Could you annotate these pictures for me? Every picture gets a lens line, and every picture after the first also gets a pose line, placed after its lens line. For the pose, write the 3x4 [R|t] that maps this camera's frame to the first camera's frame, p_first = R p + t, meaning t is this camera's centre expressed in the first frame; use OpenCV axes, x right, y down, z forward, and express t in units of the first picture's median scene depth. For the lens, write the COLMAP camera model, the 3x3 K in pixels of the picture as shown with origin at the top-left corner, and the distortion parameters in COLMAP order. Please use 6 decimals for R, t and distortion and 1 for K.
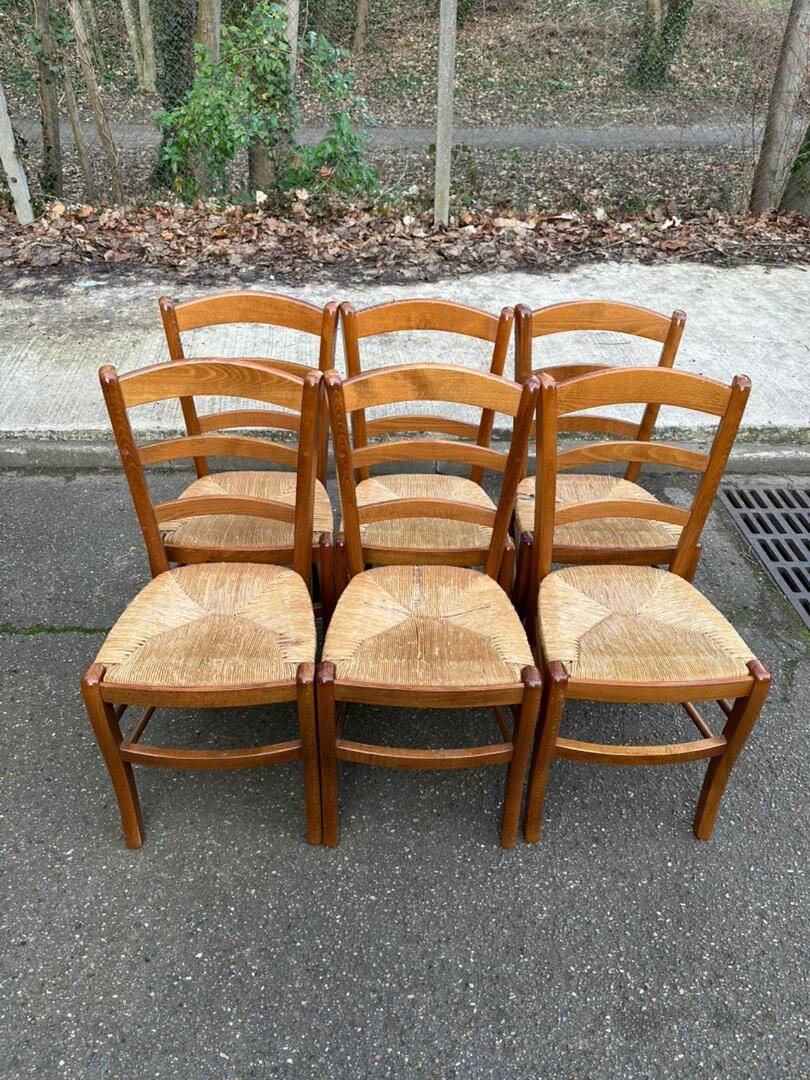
lens RADIAL K [[769.0, 0, 396.4], [0, 769.0, 538.8], [0, 0, 1]] dist [0.001092, -0.006154]
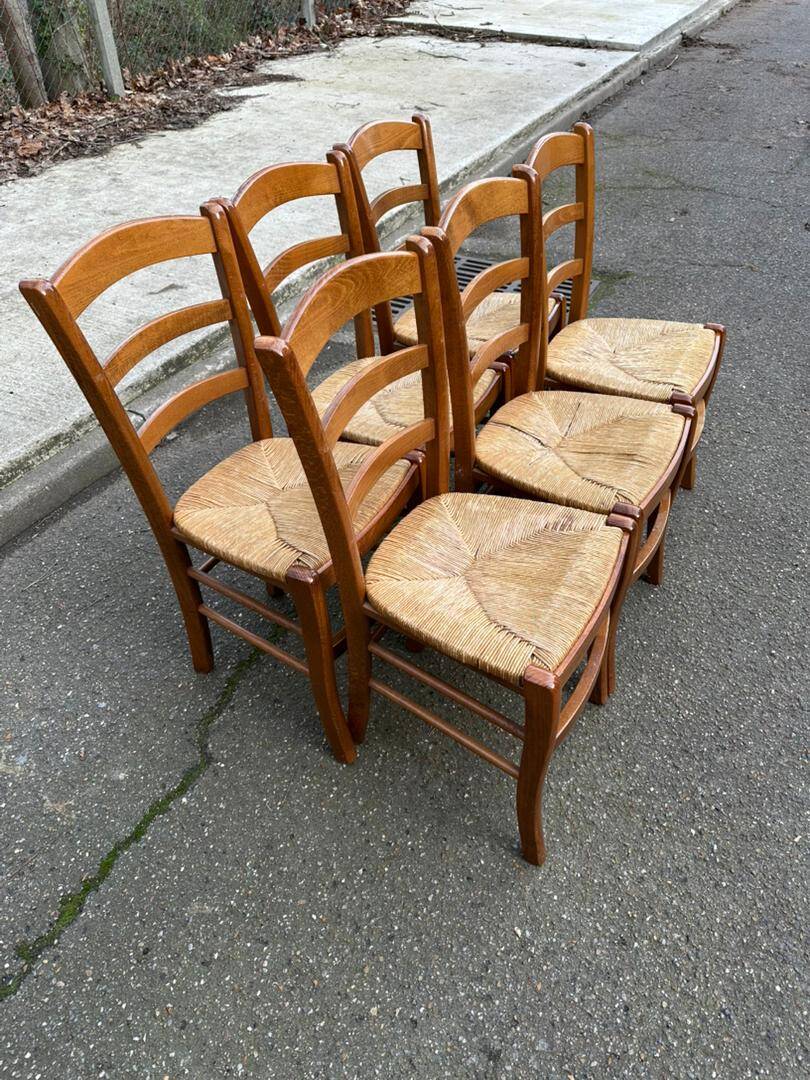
lens RADIAL K [[764.7, 0, 409.1], [0, 764.7, 540.2], [0, 0, 1]] dist [0.007149, -0.012658]
pose [[0.487840, -0.589472, 0.643843, -0.404985], [0.530347, 0.785978, 0.317760, -0.115255], [-0.693357, 0.186444, 0.696056, 0.249907]]
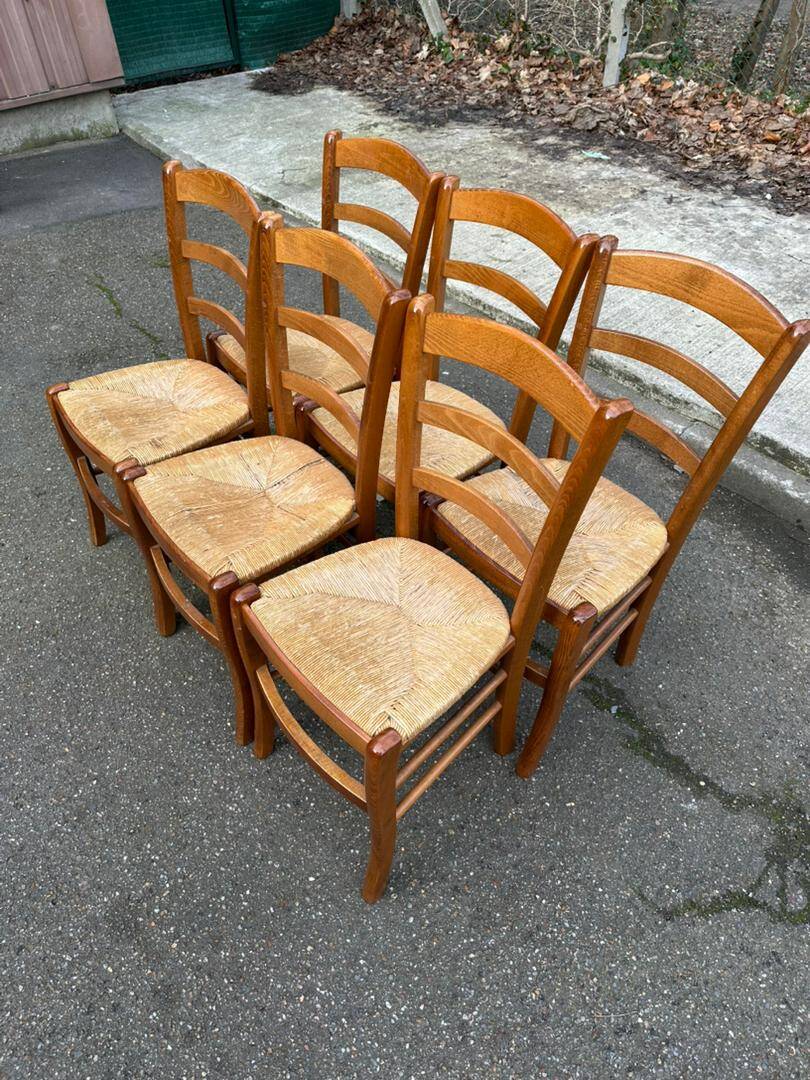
lens RADIAL K [[764.7, 0, 409.1], [0, 764.7, 540.2], [0, 0, 1]] dist [0.007149, -0.012658]
pose [[0.609428, 0.521873, -0.596864, 0.411431], [-0.448951, 0.847644, 0.282743, -0.113435], [0.653484, 0.095651, 0.750873, 0.207375]]
